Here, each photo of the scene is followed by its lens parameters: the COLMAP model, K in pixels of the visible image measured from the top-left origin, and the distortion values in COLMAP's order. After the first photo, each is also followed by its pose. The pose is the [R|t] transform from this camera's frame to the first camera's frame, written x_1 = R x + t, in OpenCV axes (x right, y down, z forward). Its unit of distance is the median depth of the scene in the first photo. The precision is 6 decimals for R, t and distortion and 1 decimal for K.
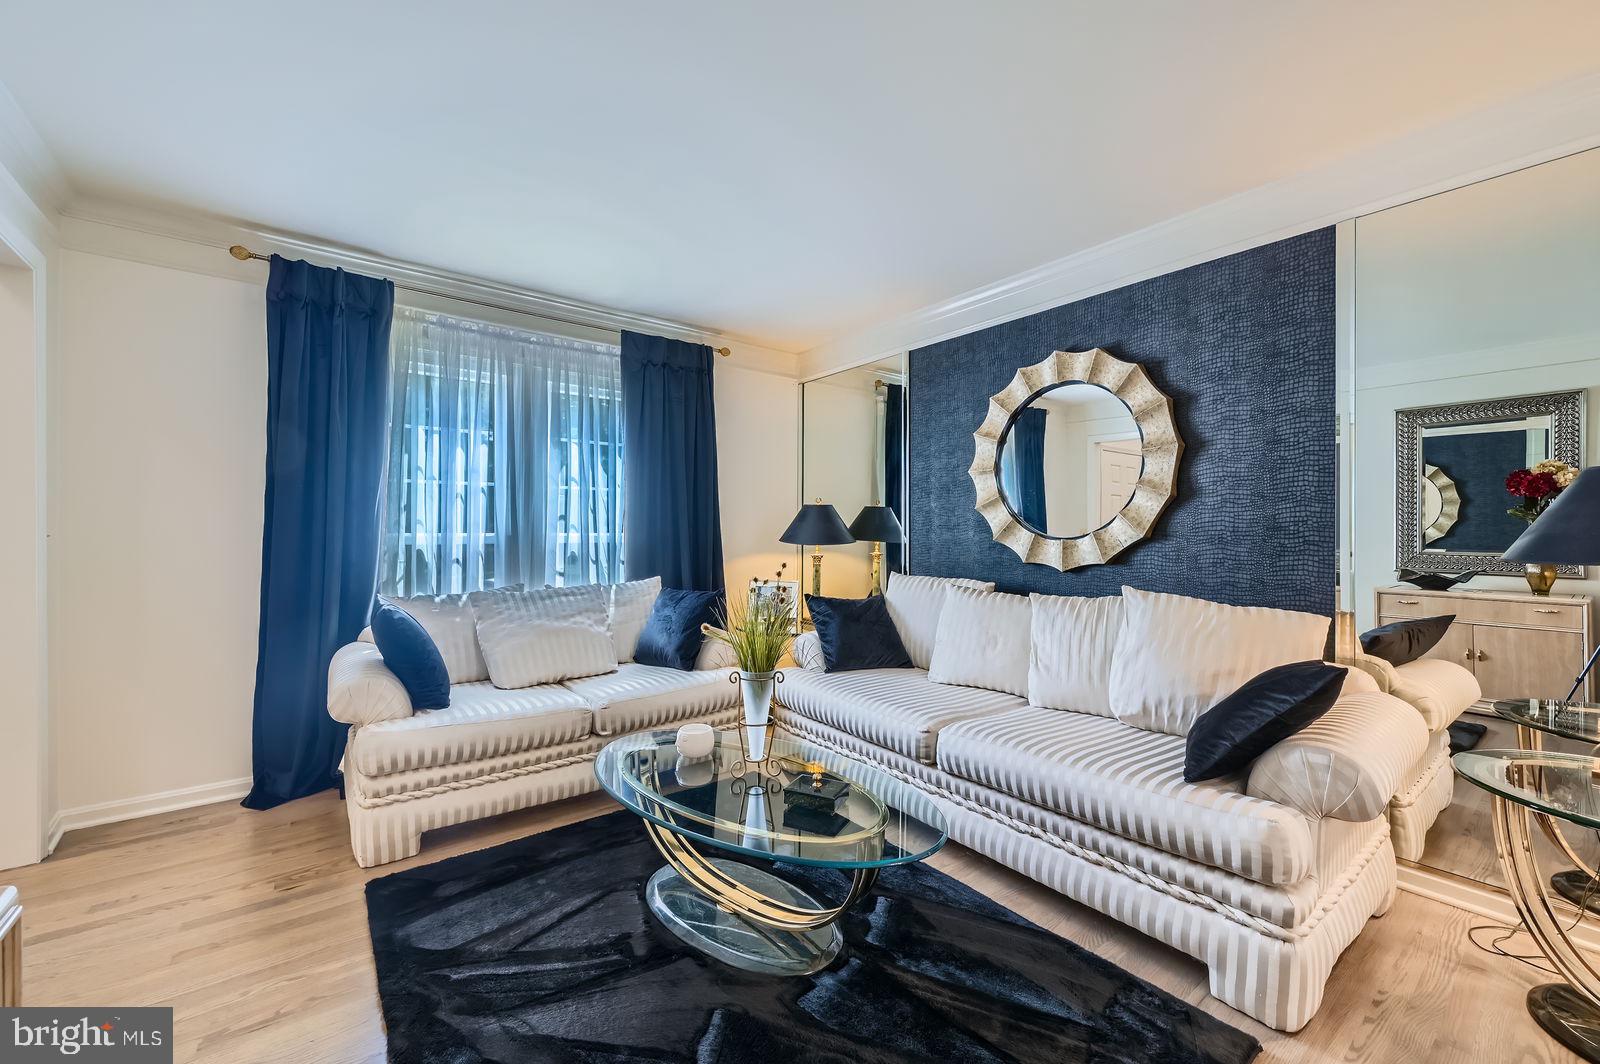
lens RADIAL K [[634.4, 0, 811.5], [0, 634.4, 530.7], [0, 0, 1]] dist [-0.003656, 0.000817]
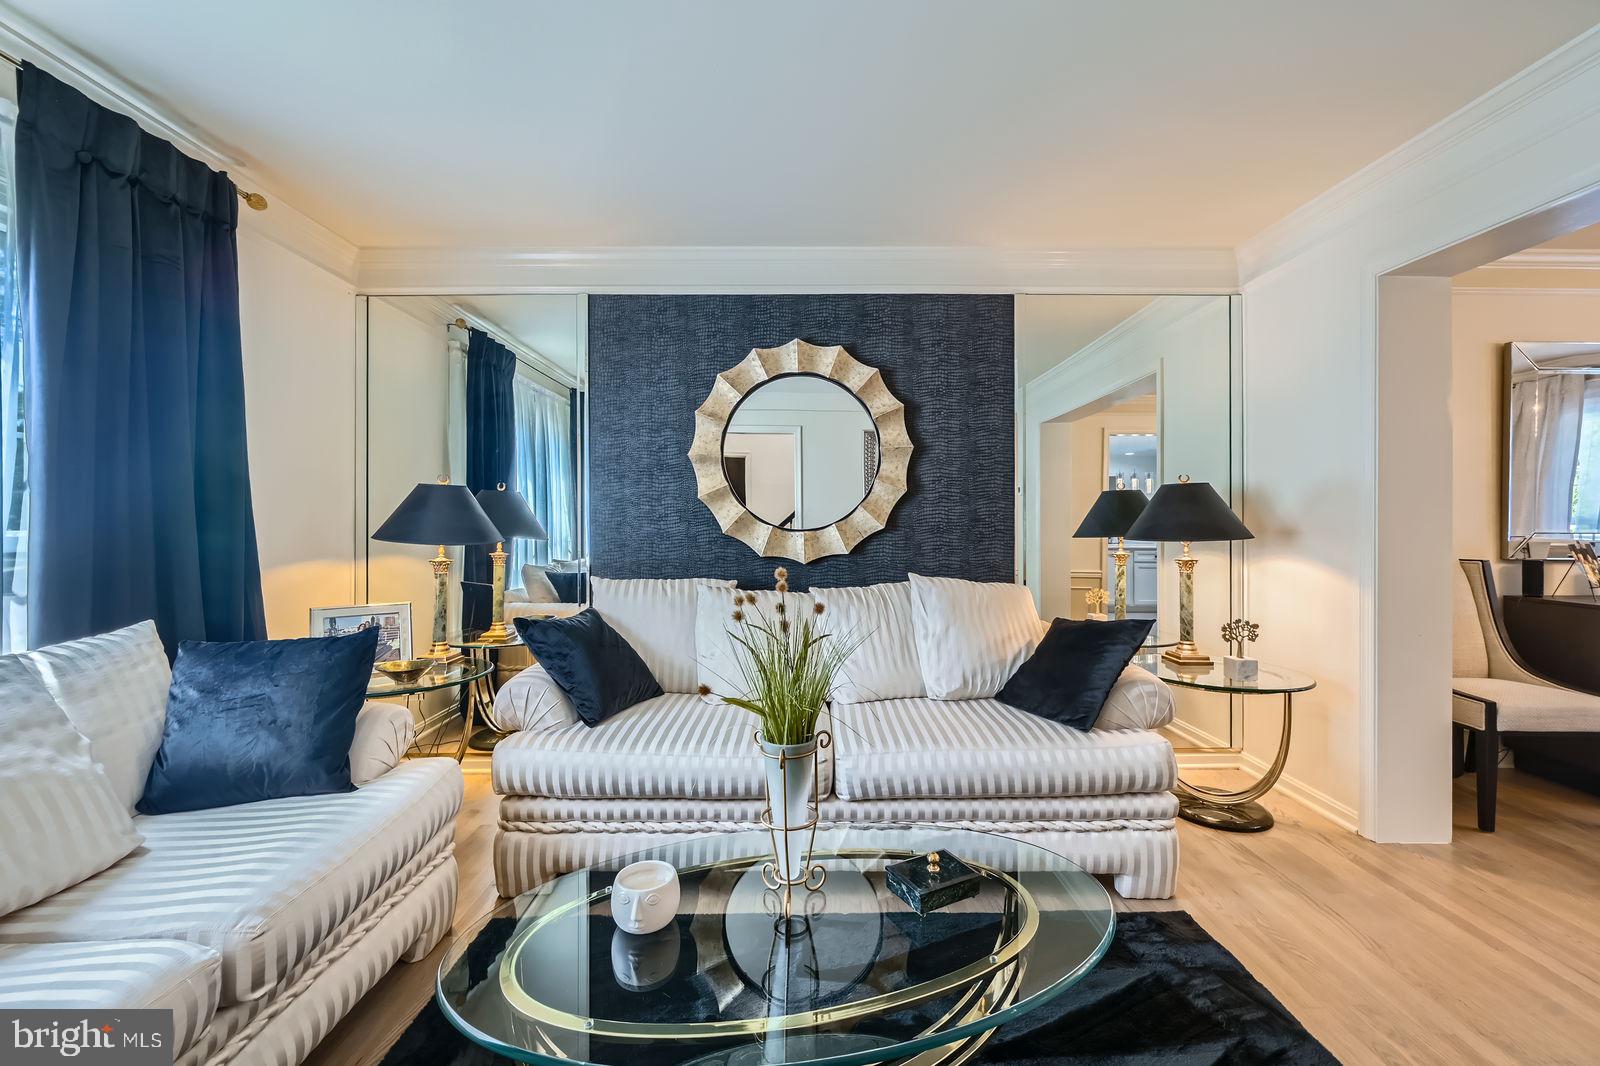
lens RADIAL K [[634.4, 0, 799.0], [0, 634.4, 525.0], [0, 0, 1]] dist [-0.003656, 0.000817]
pose [[0.615635, -0.007845, 0.787993, -0.409577], [0.003135, 0.999967, 0.007506, -0.003536], [-0.788025, -0.002151, 0.615639, 0.414760]]
